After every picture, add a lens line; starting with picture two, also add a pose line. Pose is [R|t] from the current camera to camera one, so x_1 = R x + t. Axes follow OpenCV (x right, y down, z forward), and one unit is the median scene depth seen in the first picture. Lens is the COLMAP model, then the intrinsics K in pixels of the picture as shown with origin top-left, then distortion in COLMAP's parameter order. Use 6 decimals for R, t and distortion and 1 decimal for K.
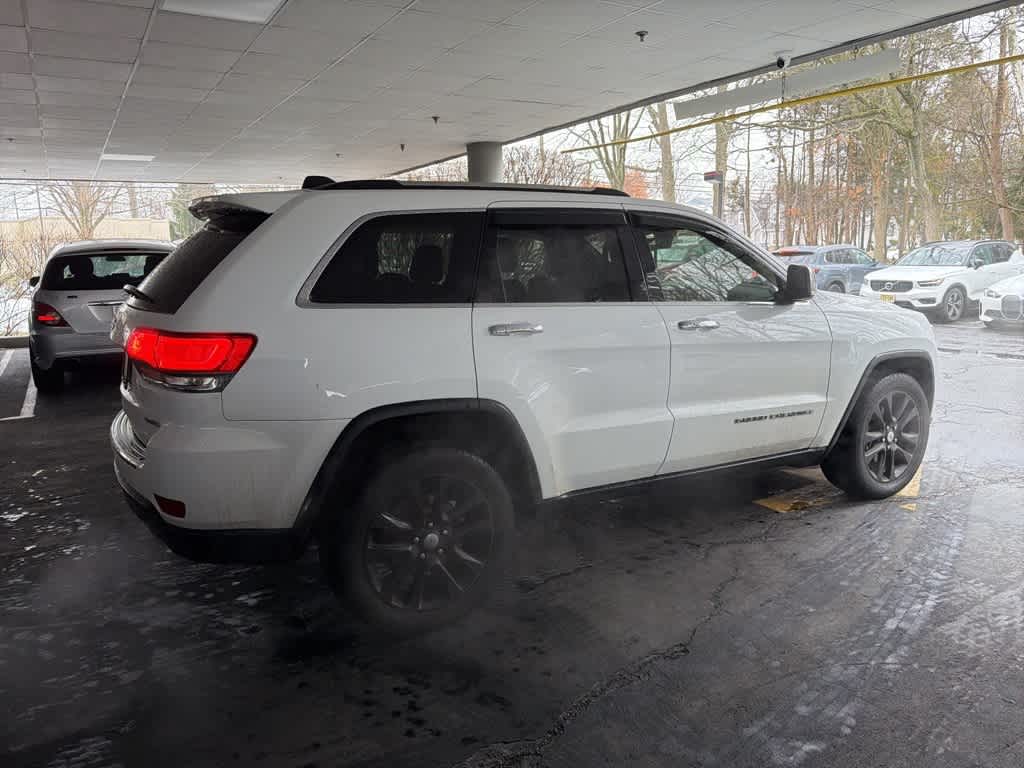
lens RADIAL K [[718.8, 0, 509.8], [0, 718.8, 377.0], [0, 0, 1]] dist [0.038143, -0.052232]
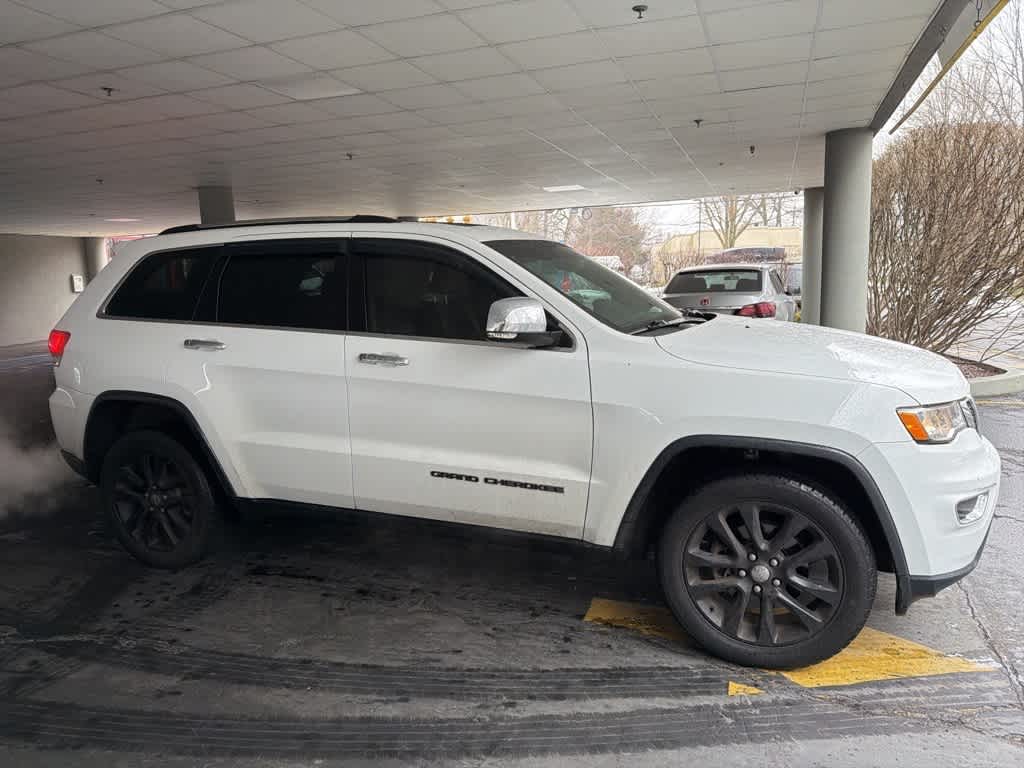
lens RADIAL K [[718.8, 0, 507.9], [0, 718.8, 381.7], [0, 0, 1]] dist [0.038143, -0.052232]
pose [[0.625561, 0.118398, -0.771139, 1.079288], [-0.118421, 0.991375, 0.056148, -0.114594], [0.771135, 0.056195, 0.634187, 0.541047]]
